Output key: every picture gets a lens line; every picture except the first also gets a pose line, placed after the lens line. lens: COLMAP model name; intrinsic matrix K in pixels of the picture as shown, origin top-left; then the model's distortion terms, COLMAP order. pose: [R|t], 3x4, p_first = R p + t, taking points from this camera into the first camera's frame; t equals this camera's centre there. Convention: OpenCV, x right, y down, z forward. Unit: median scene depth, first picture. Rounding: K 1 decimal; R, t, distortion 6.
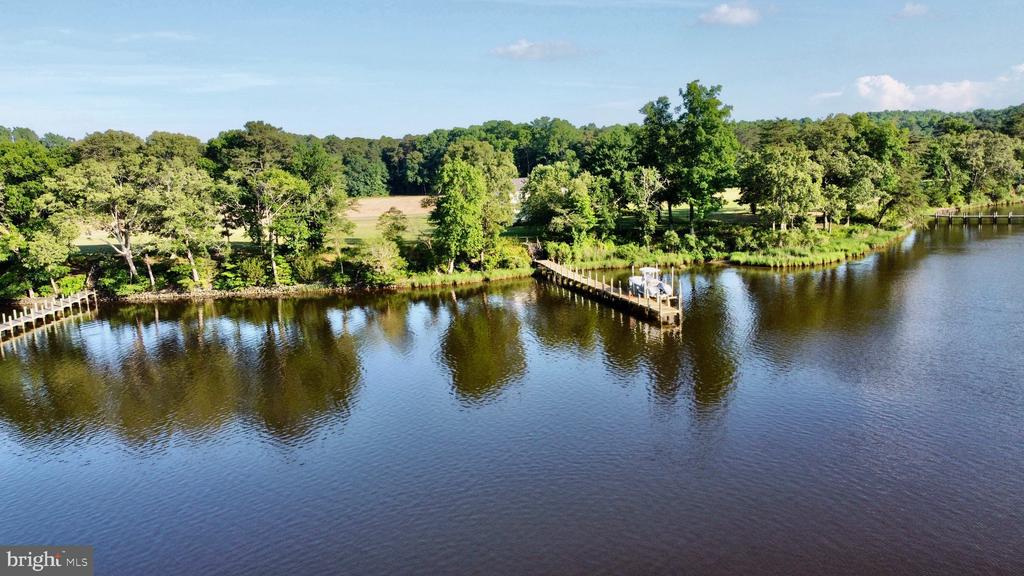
lens RADIAL K [[774.4, 0, 508.3], [0, 774.4, 280.4], [0, 0, 1]] dist [-0.000414, -0.002610]
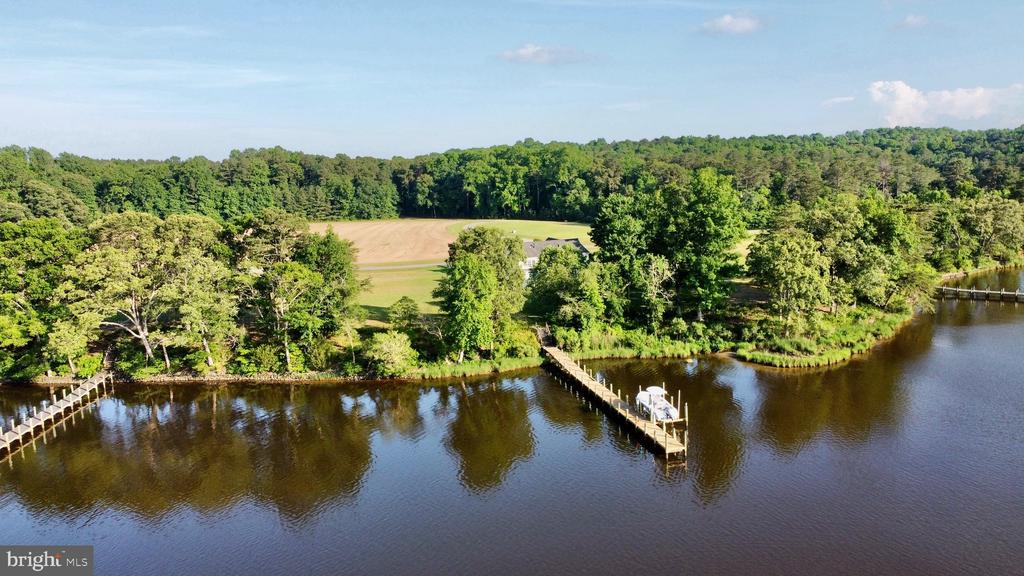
lens RADIAL K [[774.4, 0, 508.3], [0, 774.4, 280.4], [0, 0, 1]] dist [-0.000414, -0.002610]
pose [[0.999821, 0.016168, -0.009806, -0.003356], [-0.016159, 0.999869, 0.001044, -0.114119], [0.009822, -0.000885, 0.999951, -0.014041]]
